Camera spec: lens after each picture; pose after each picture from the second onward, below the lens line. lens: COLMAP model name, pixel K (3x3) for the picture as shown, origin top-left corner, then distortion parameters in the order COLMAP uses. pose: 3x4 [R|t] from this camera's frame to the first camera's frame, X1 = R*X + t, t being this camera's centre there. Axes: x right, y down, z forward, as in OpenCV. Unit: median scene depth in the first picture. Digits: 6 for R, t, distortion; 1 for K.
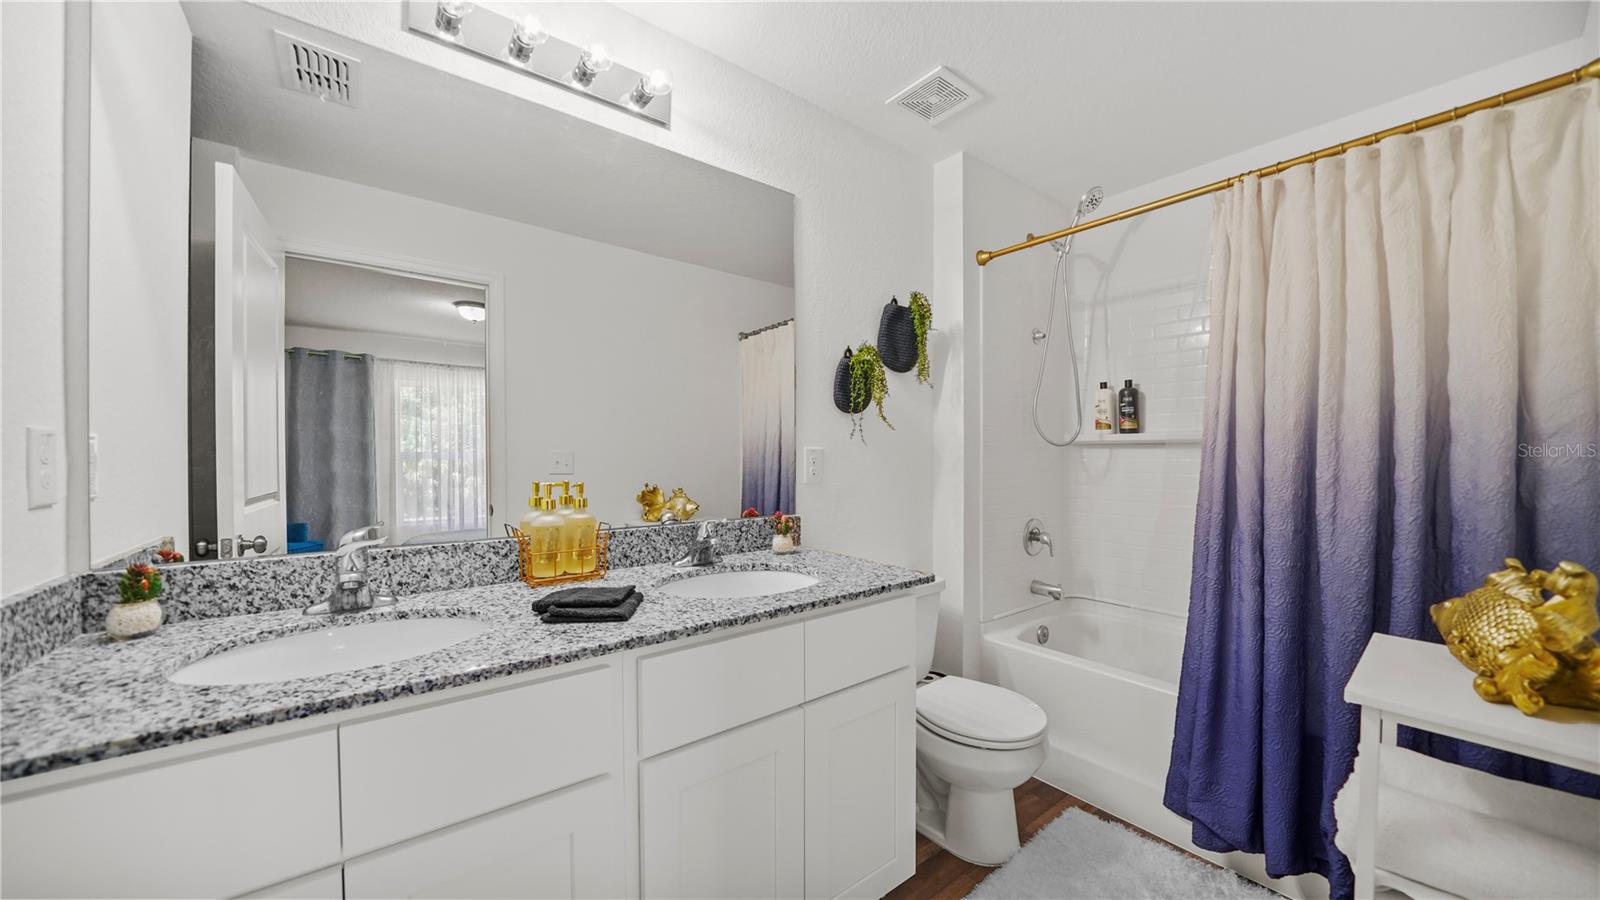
lens RADIAL K [[566.5, 0, 806.1], [0, 566.5, 457.9], [0, 0, 1]] dist [-0.001854, -0.000044]
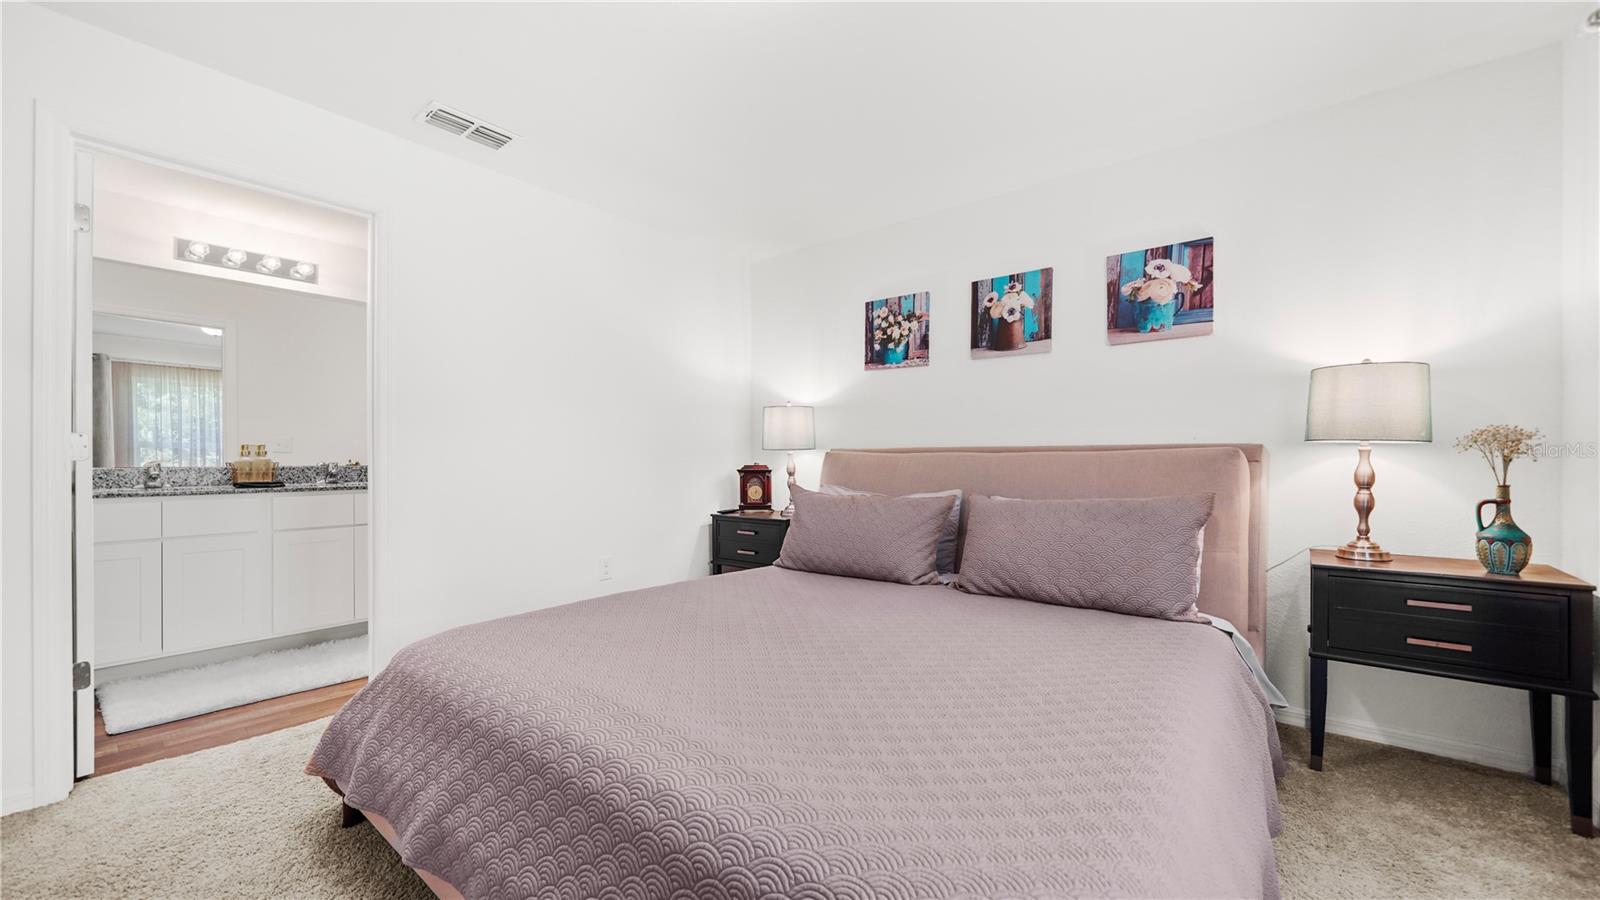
lens RADIAL K [[612.8, 0, 800.6], [0, 612.8, 456.6], [0, 0, 1]] dist [0.001102, 0.000056]
pose [[0.974842, 0.003457, 0.222870, 0.594913], [-0.001651, 0.999964, -0.008289, 0.055190], [-0.222891, 0.007712, 0.974813, -0.975013]]
